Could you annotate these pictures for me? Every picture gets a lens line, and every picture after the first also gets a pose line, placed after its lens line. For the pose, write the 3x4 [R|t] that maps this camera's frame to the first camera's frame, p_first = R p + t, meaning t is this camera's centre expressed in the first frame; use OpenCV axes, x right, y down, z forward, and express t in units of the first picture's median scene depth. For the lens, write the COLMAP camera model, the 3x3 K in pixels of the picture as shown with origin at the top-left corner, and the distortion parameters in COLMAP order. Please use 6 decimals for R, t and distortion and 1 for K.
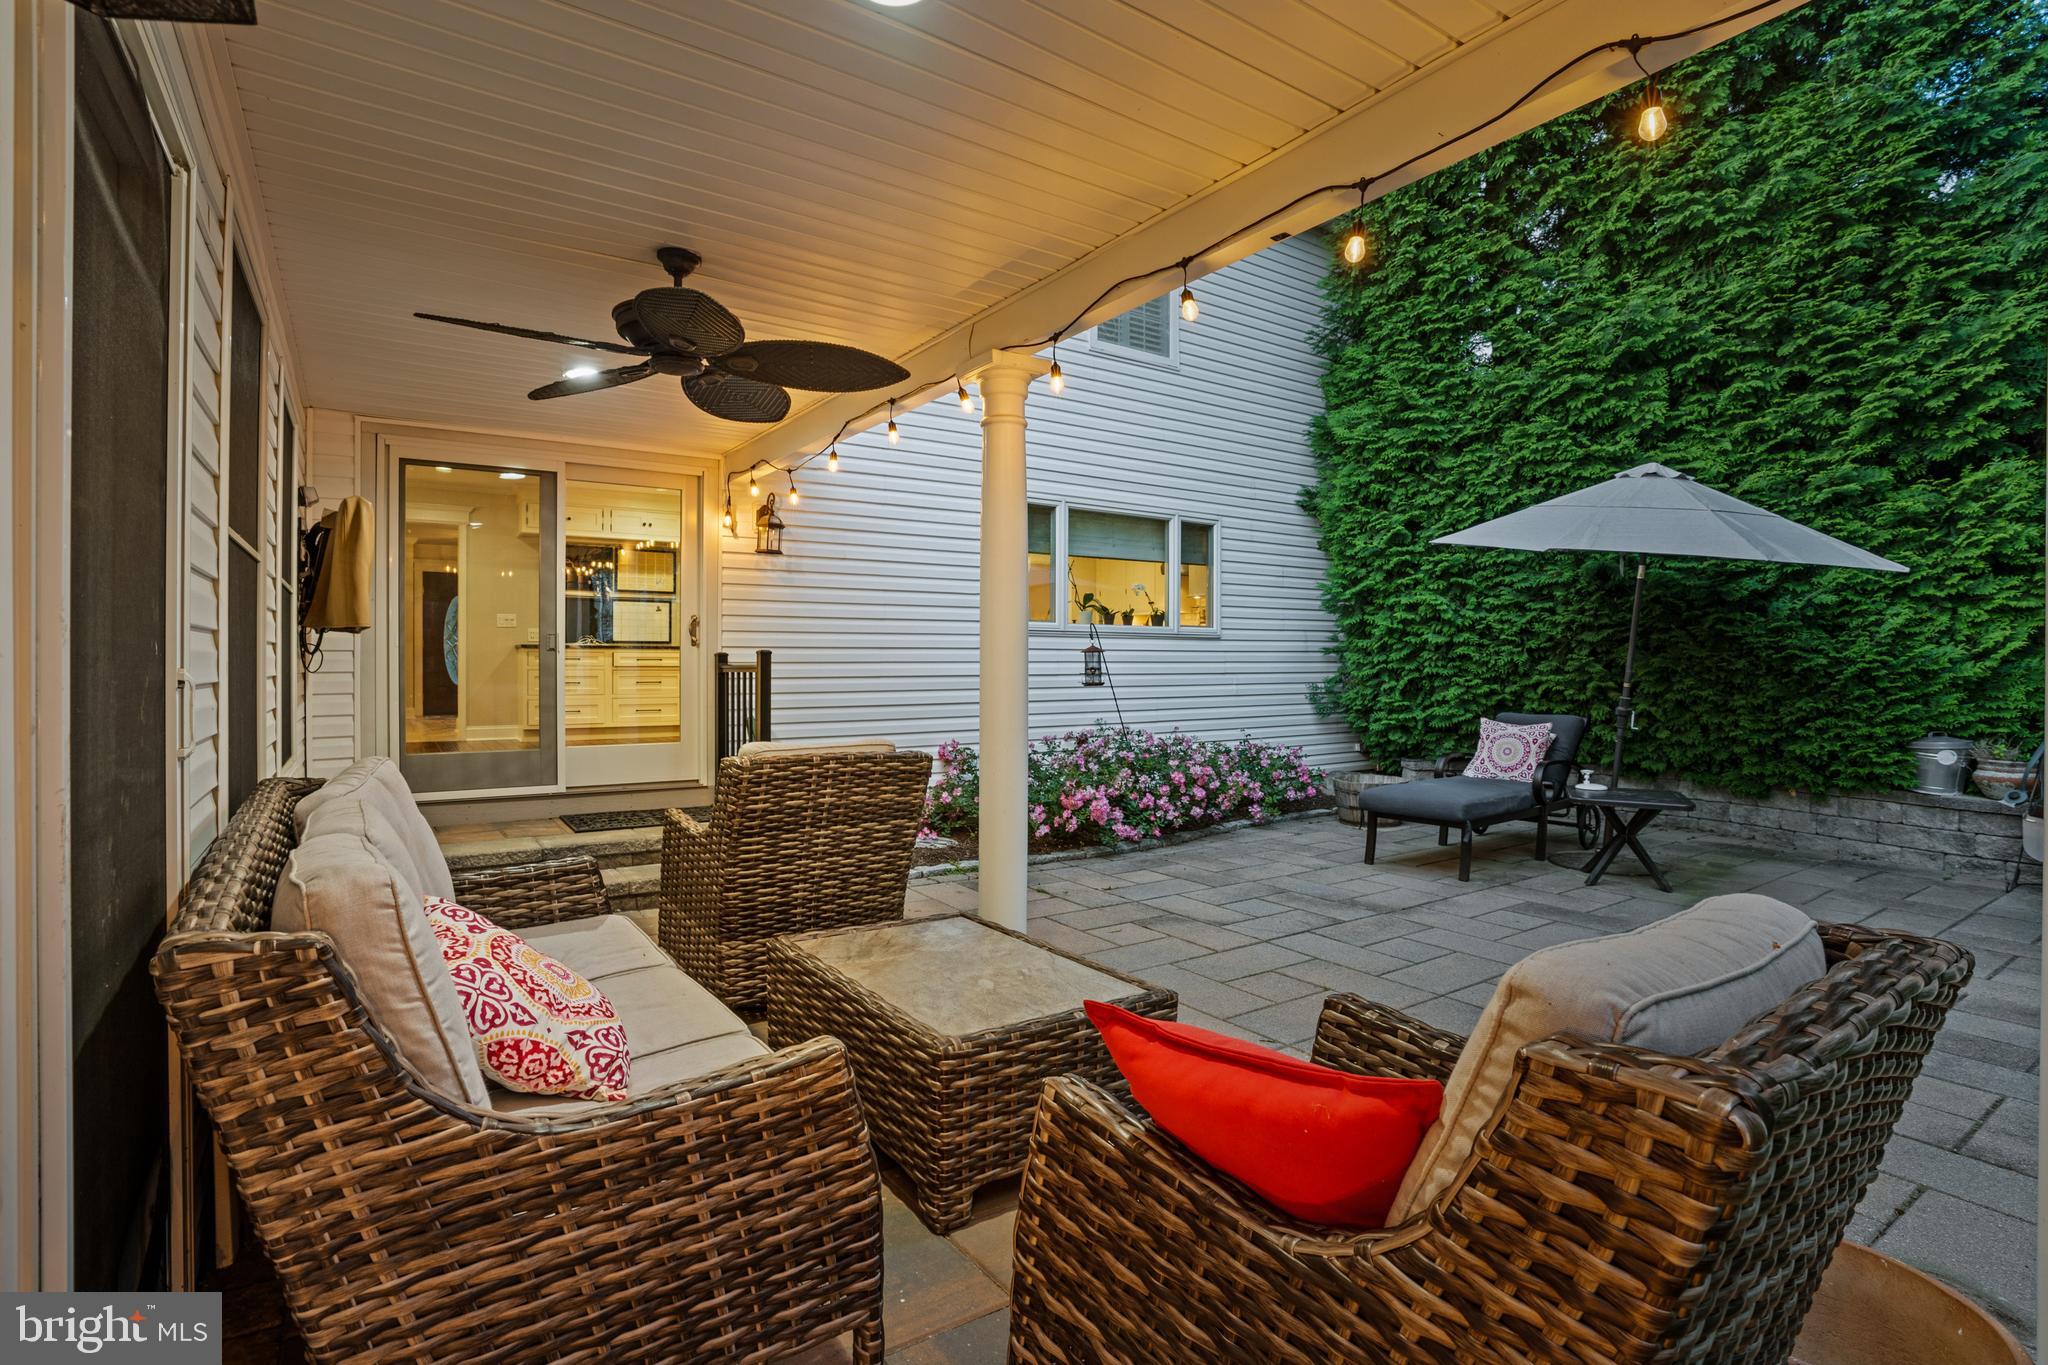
lens RADIAL K [[967.2, 0, 1026.7], [0, 967.2, 678.9], [0, 0, 1]] dist [-0.034384, 0.008136]
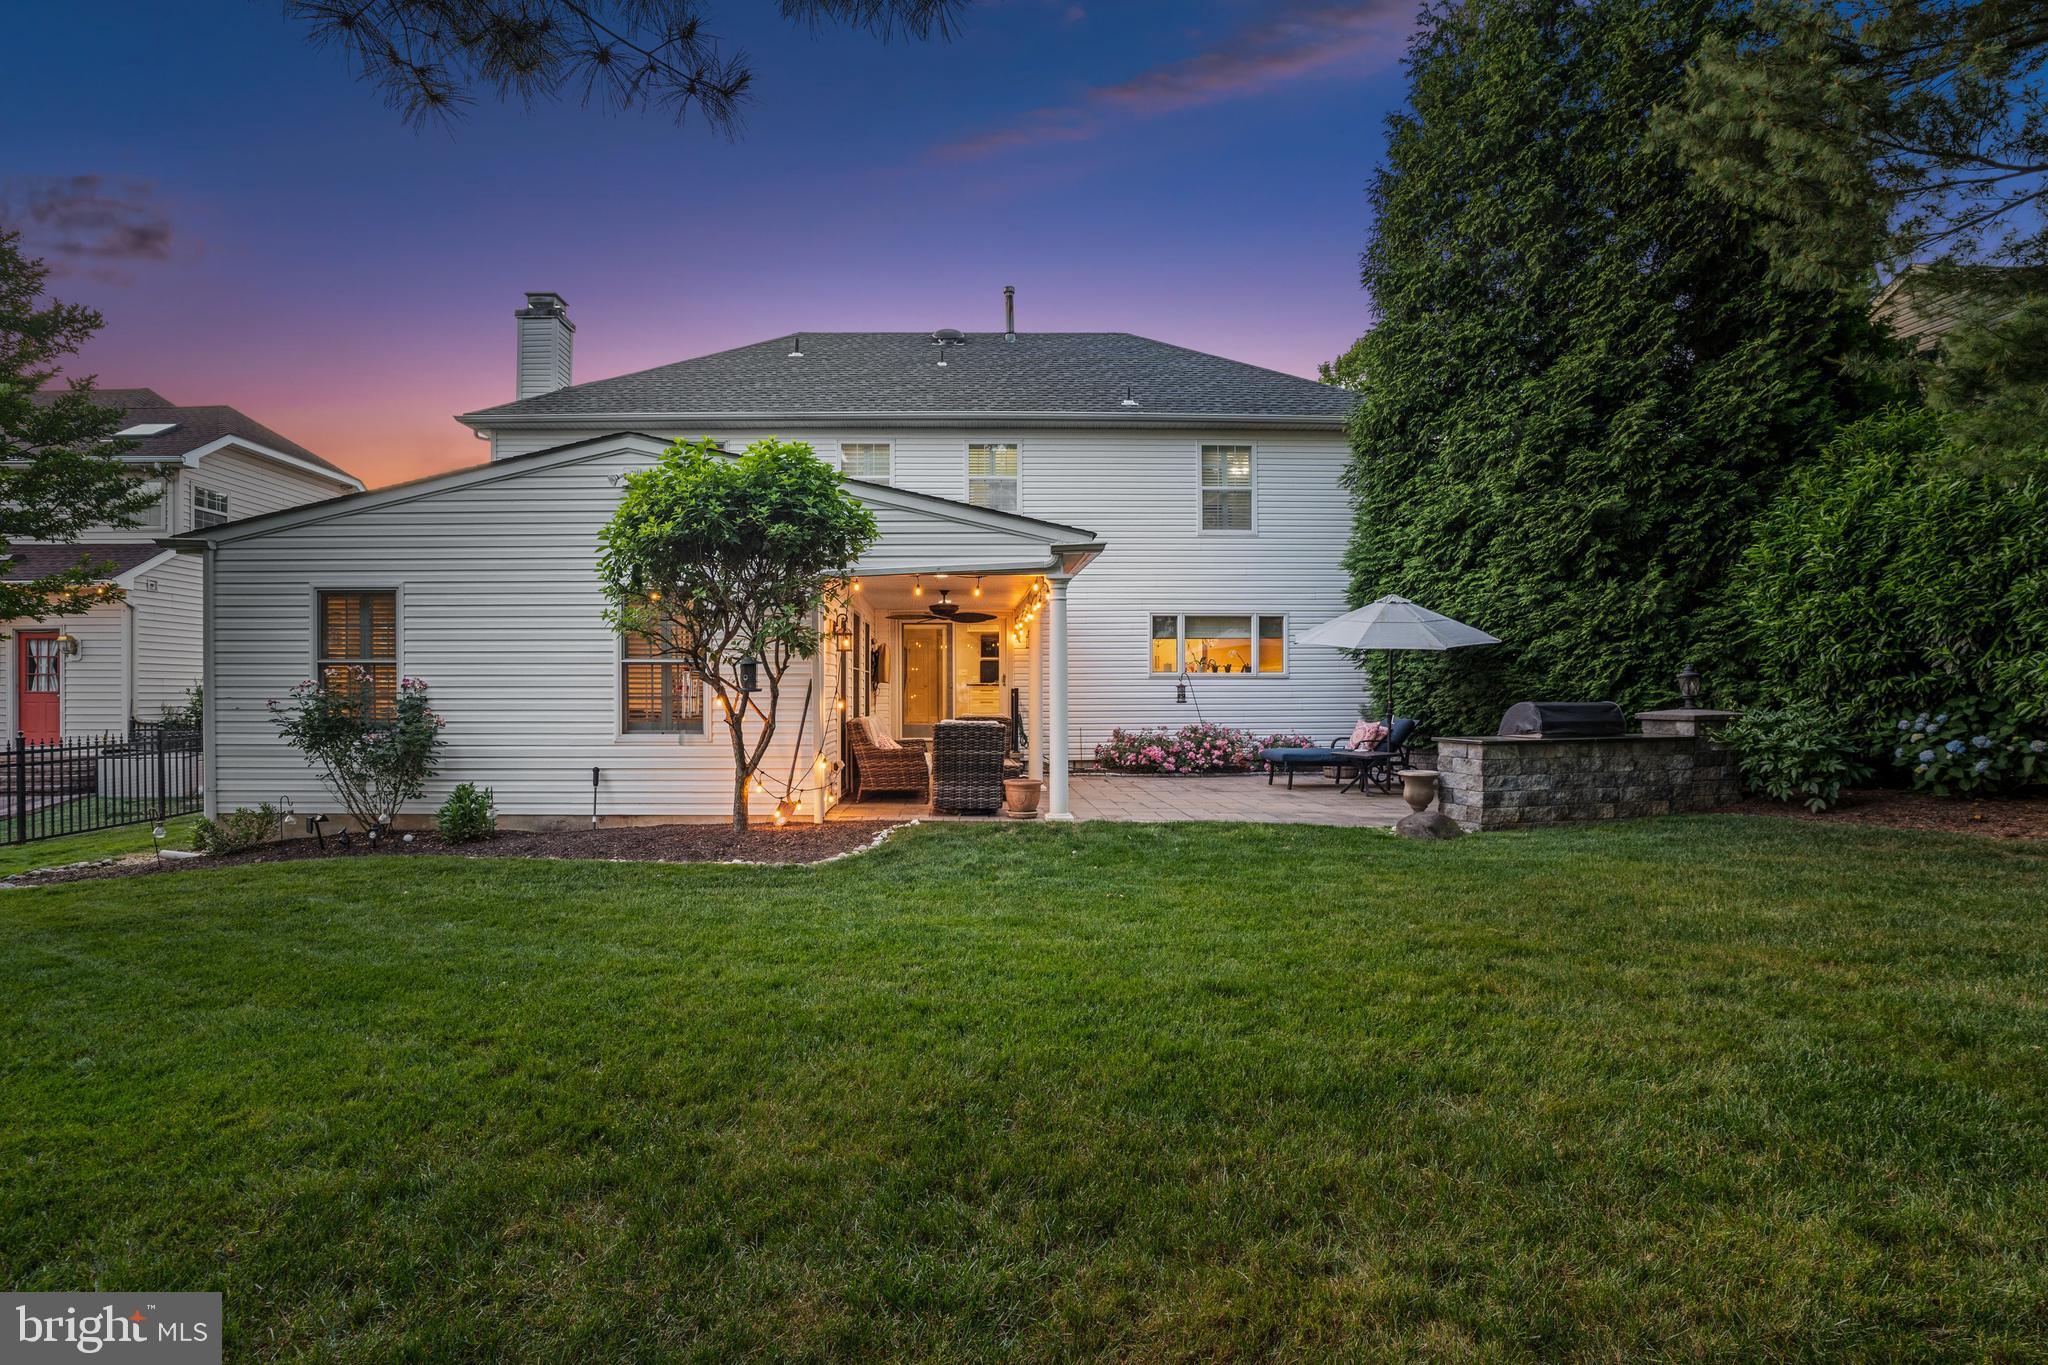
lens RADIAL K [[967.2, 0, 1018.3], [0, 967.2, 676.7], [0, 0, 1]] dist [-0.034384, 0.008136]
pose [[0.852050, -0.009717, -0.523371, 0.869485], [-0.005238, 0.999619, -0.027086, 0.009119], [0.523435, 0.025820, 0.851675, -0.985328]]
